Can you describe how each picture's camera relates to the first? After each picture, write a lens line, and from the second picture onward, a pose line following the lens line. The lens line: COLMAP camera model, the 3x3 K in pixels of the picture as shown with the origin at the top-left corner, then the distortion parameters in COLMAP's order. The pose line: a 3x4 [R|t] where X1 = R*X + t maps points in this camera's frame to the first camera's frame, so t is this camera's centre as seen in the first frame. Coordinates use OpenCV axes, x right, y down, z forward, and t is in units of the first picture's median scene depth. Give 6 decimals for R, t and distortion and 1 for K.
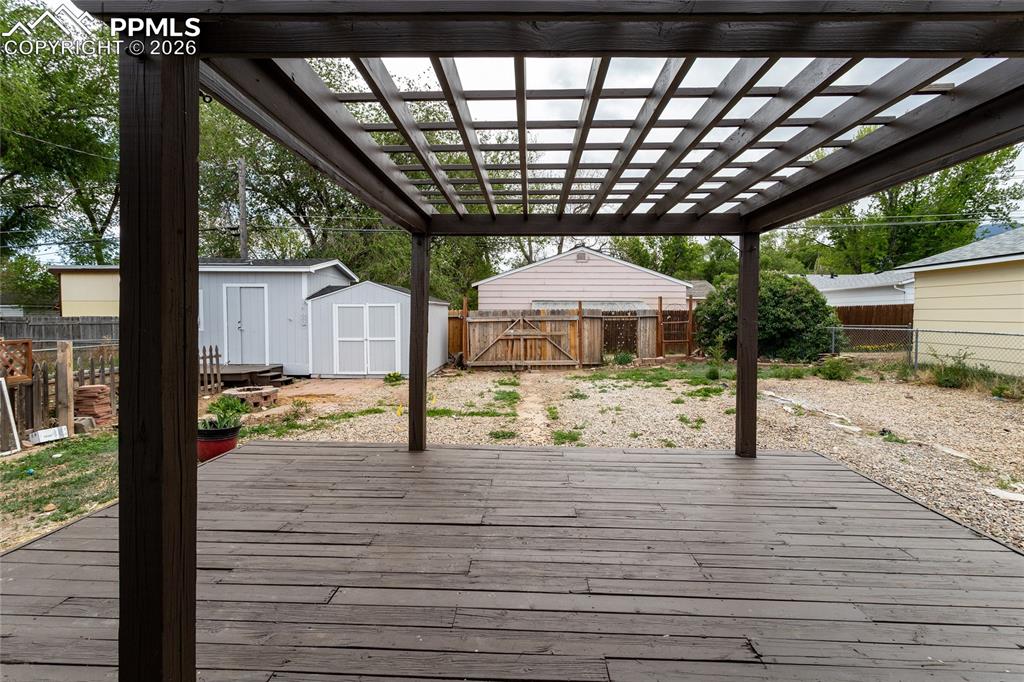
lens RADIAL K [[522.4, 0, 514.7], [0, 522.4, 321.4], [0, 0, 1]] dist [0.002658, 0.000438]
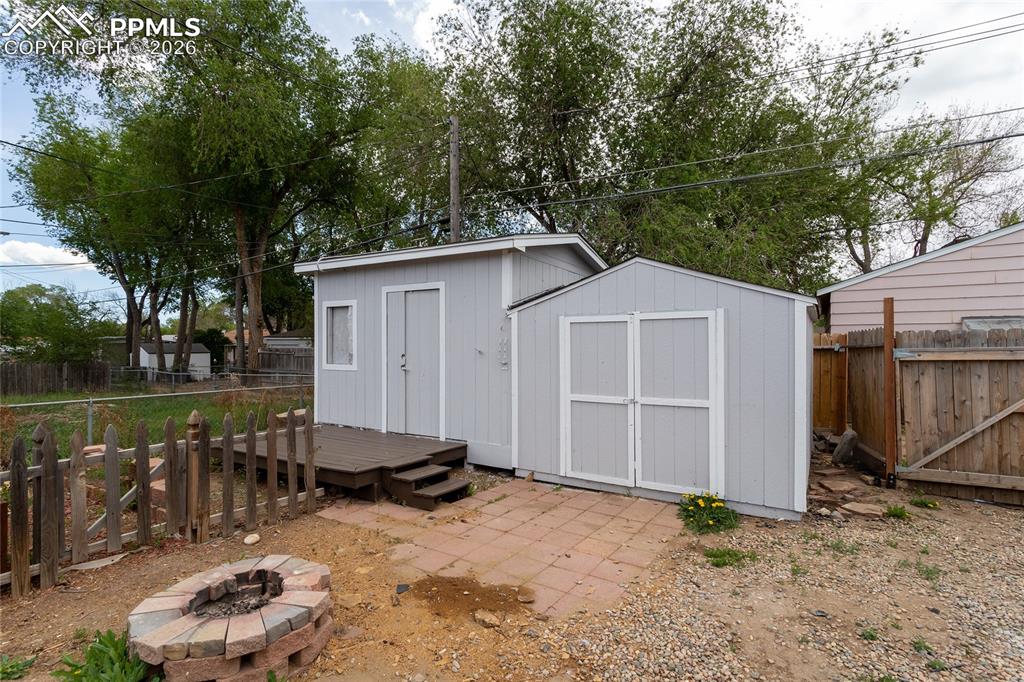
lens RADIAL K [[511.3, 0, 514.9], [0, 511.3, 343.0], [0, 0, 1]] dist [0.000614, 0.000068]
pose [[0.880610, 0.000073, -0.473842, -0.173882], [-0.010317, 0.999766, -0.019019, -0.002484], [0.473730, 0.021637, 0.880404, 0.595207]]
